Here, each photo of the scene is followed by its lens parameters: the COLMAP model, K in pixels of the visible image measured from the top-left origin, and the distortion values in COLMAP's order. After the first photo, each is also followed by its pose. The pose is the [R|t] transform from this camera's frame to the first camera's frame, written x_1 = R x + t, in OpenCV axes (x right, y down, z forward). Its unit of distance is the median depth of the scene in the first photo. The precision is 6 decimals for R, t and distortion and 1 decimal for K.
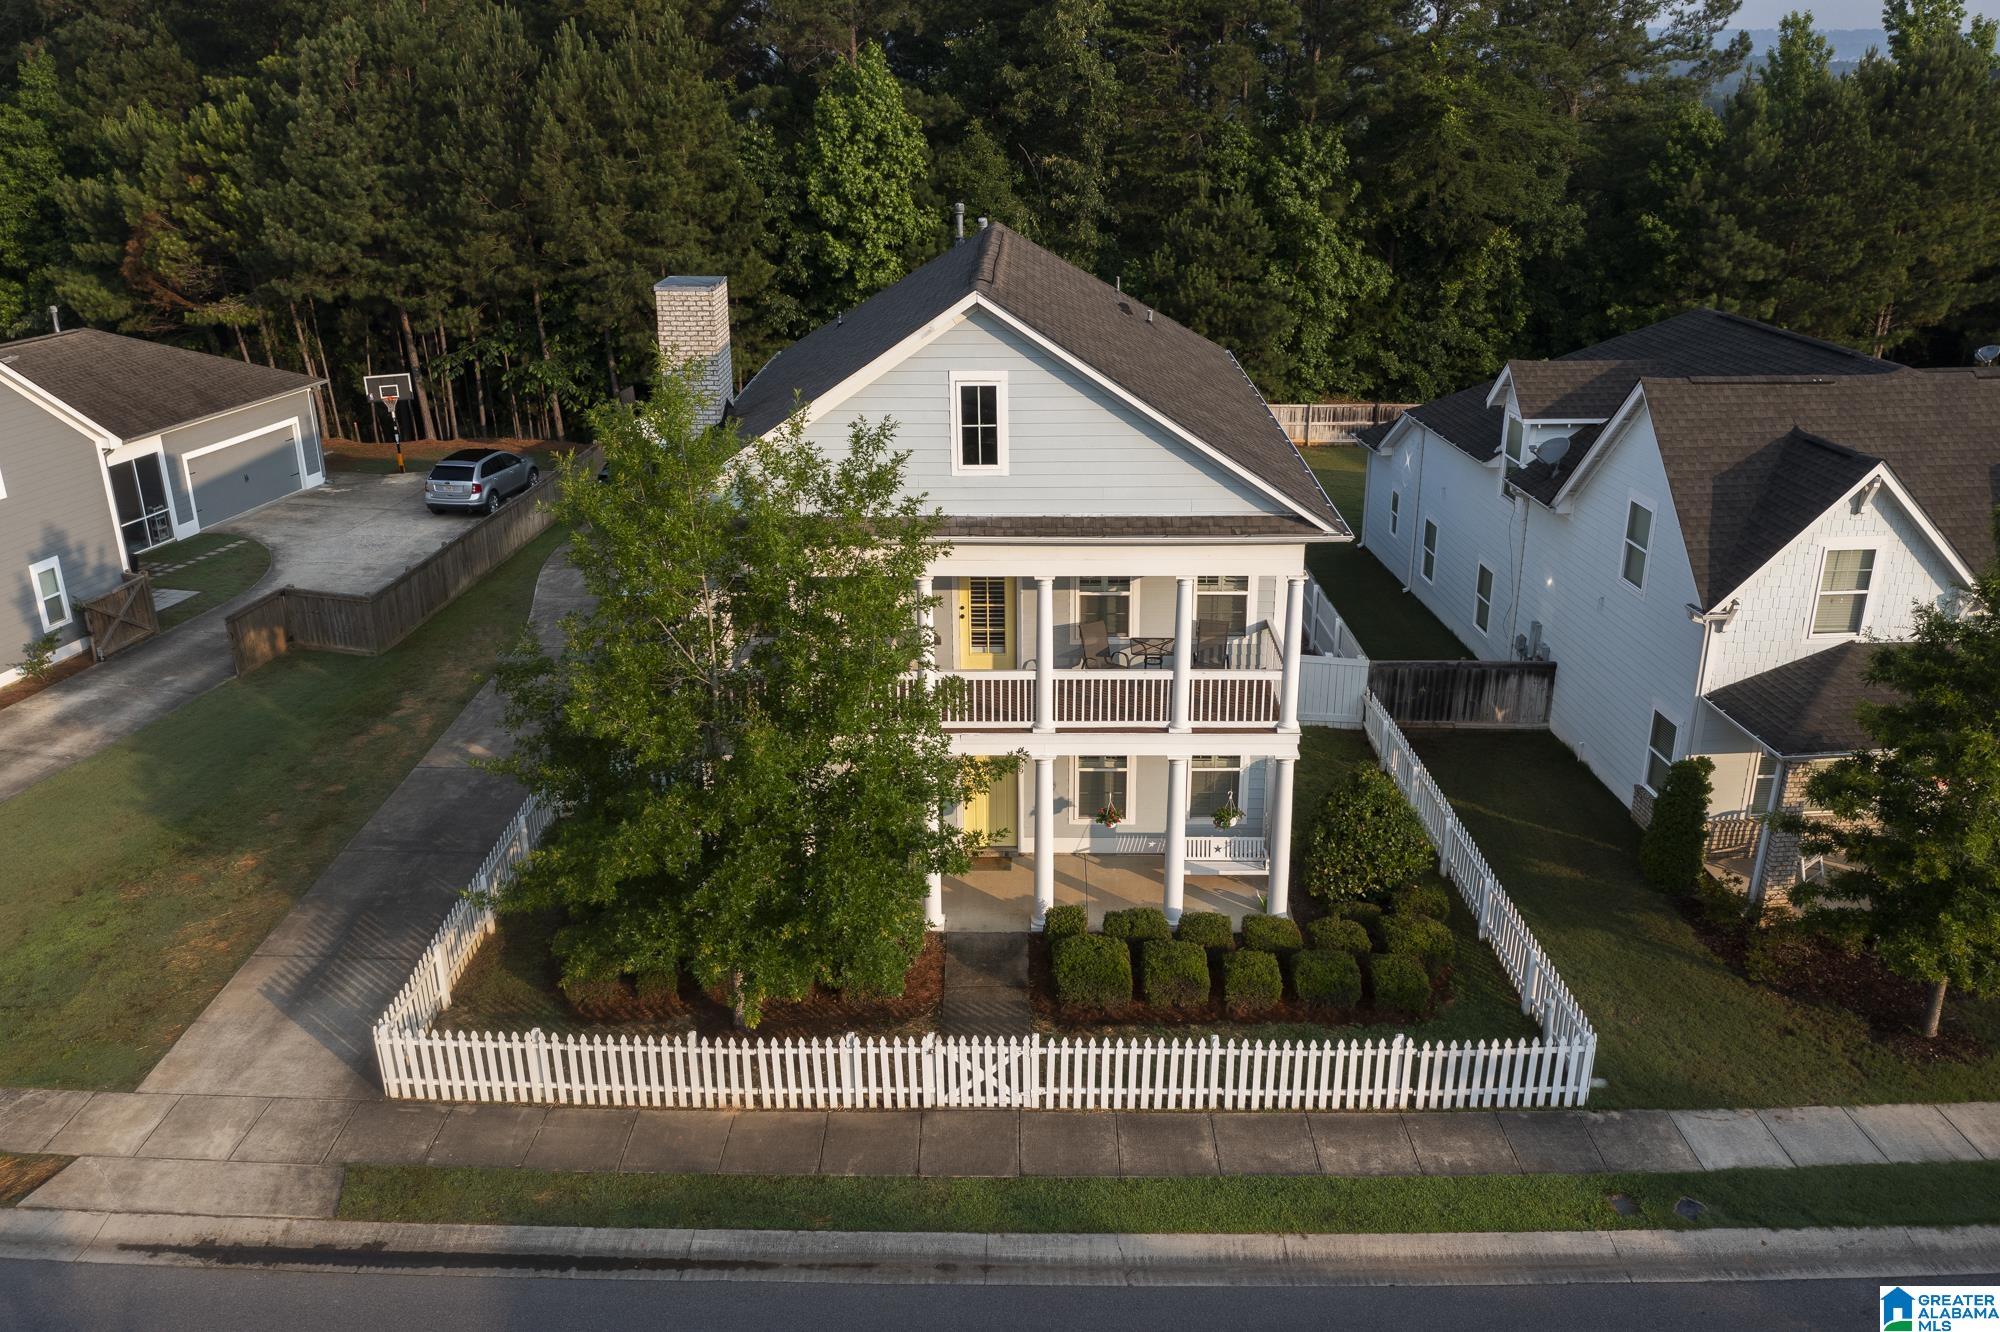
lens RADIAL K [[1587.1, 0, 1017.0], [0, 1587.1, 633.6], [0, 0, 1]] dist [-0.001304, -0.013816]
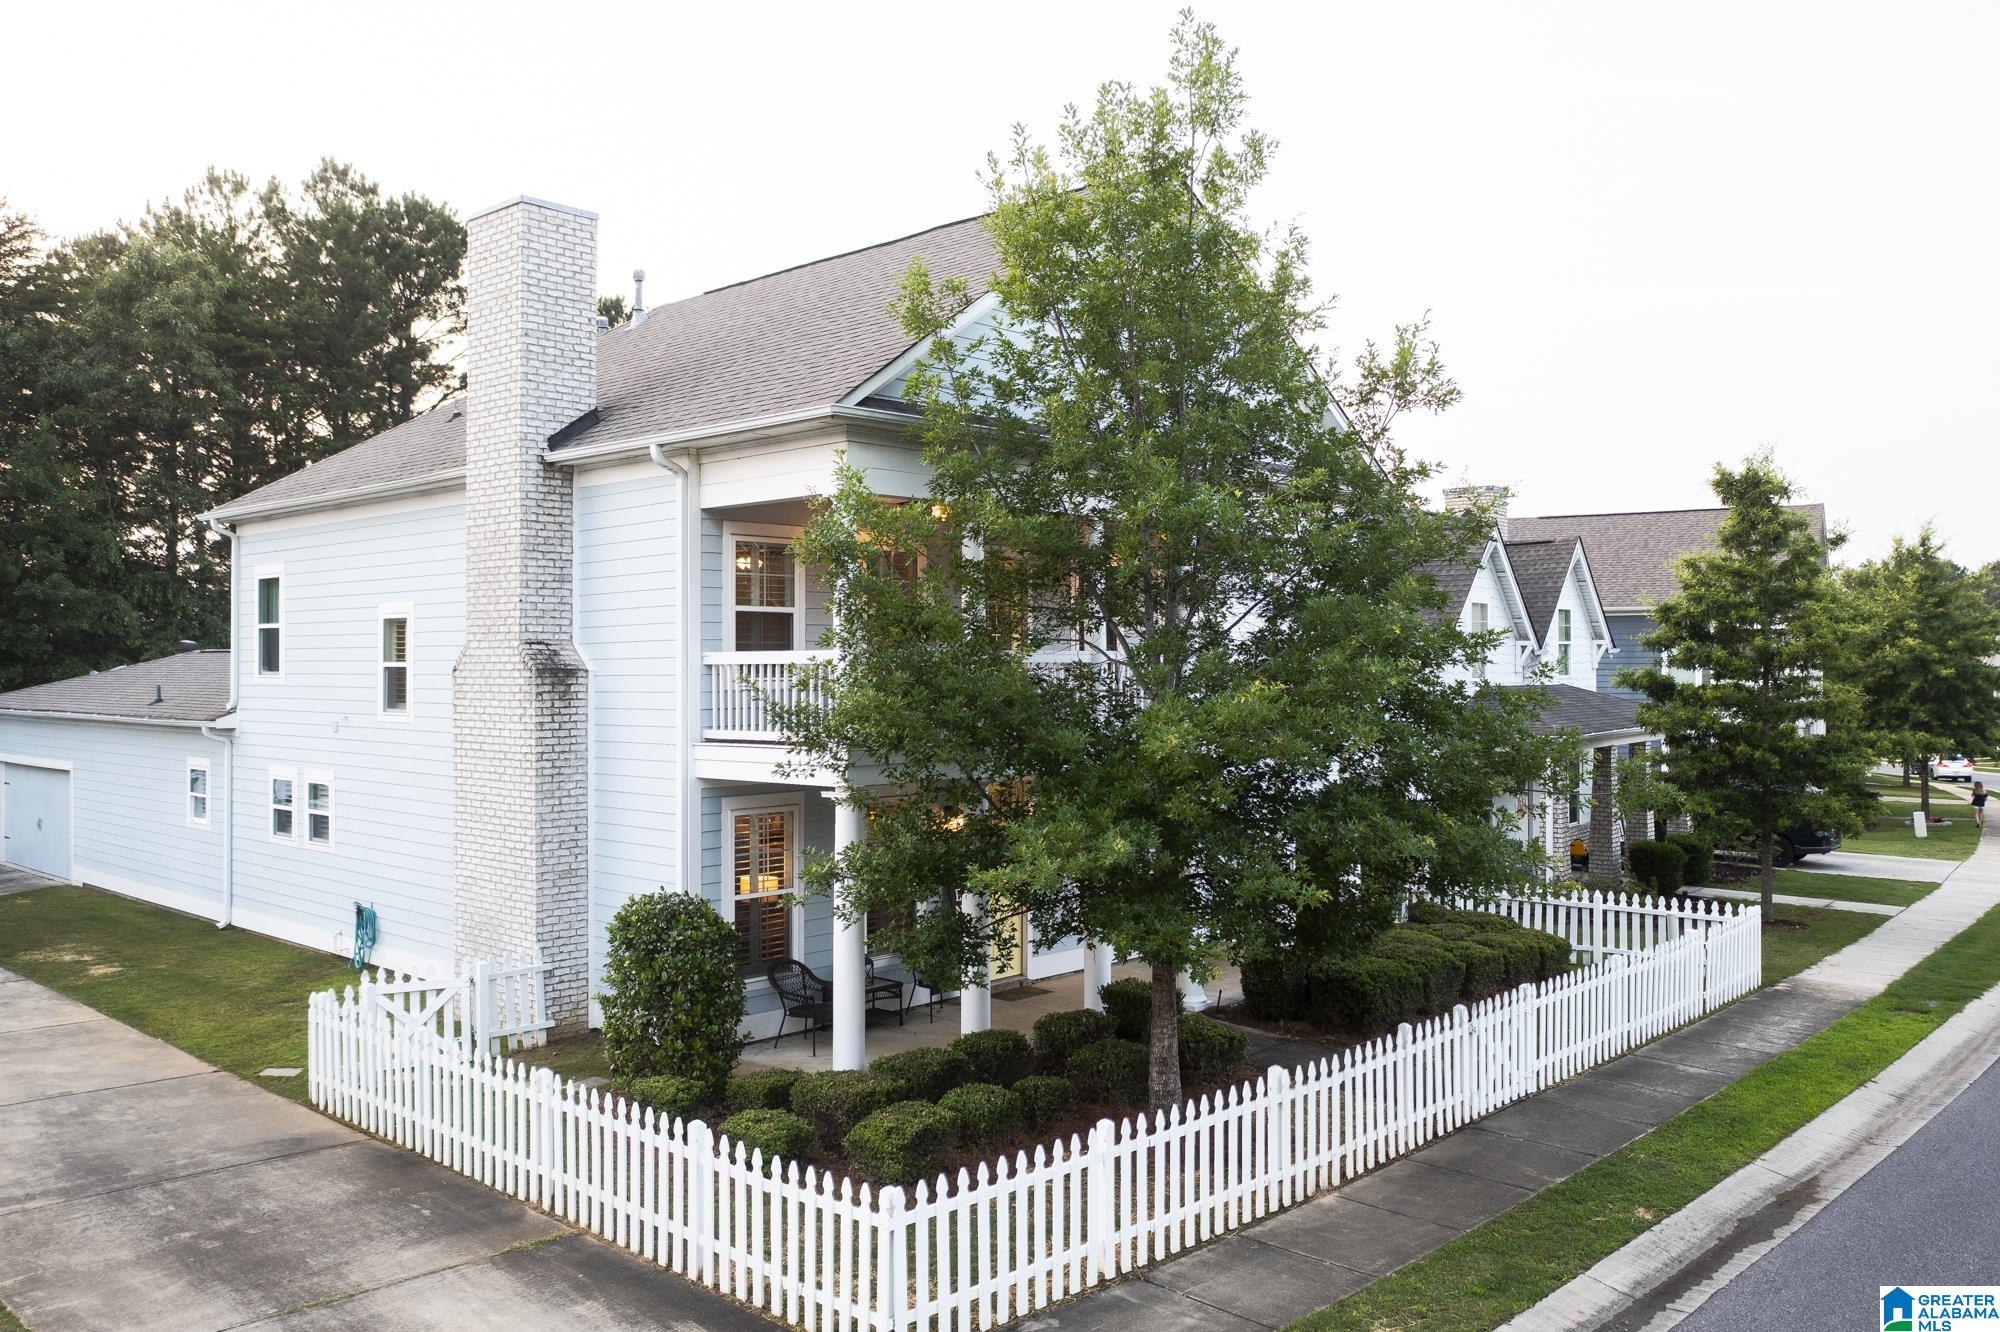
lens RADIAL K [[1587.1, 0, 1010.8], [0, 1587.1, 660.4], [0, 0, 1]] dist [-0.001304, -0.013816]
pose [[0.672923, 0.002442, 0.739708, -0.724167], [0.247262, 0.941730, -0.228047, 0.215272], [-0.697163, 0.336360, 0.633109, 0.622249]]
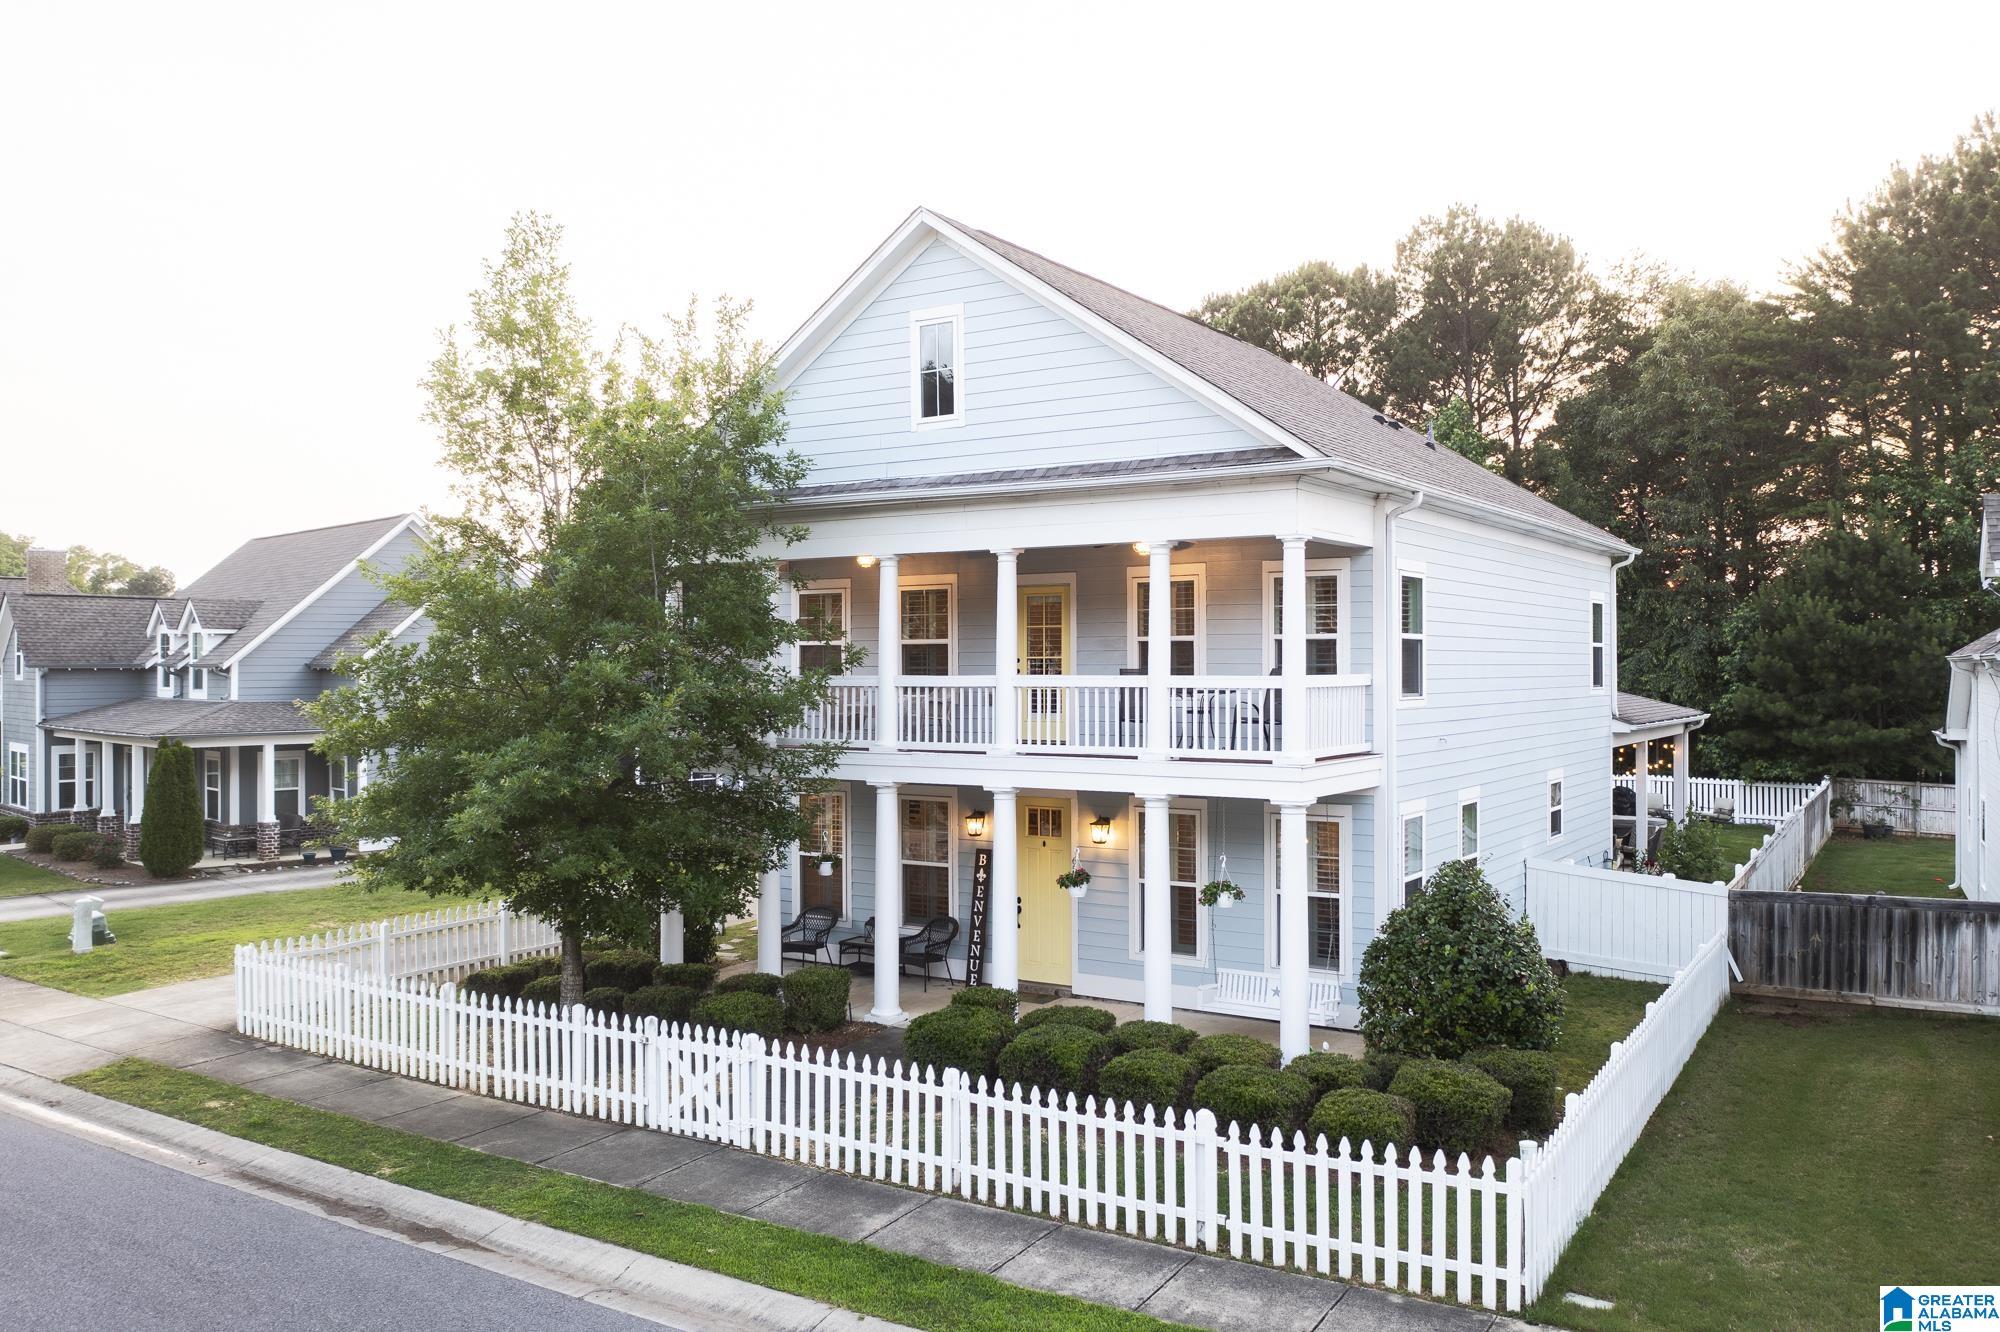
lens RADIAL K [[1587.1, 0, 1011.8], [0, 1587.1, 657.6], [0, 0, 1]] dist [-0.001304, -0.013816]
pose [[0.848458, 0.000936, -0.529262, 0.497810], [-0.180916, 0.940275, -0.288362, 0.274996], [0.497382, 0.340415, 0.797953, 0.406242]]
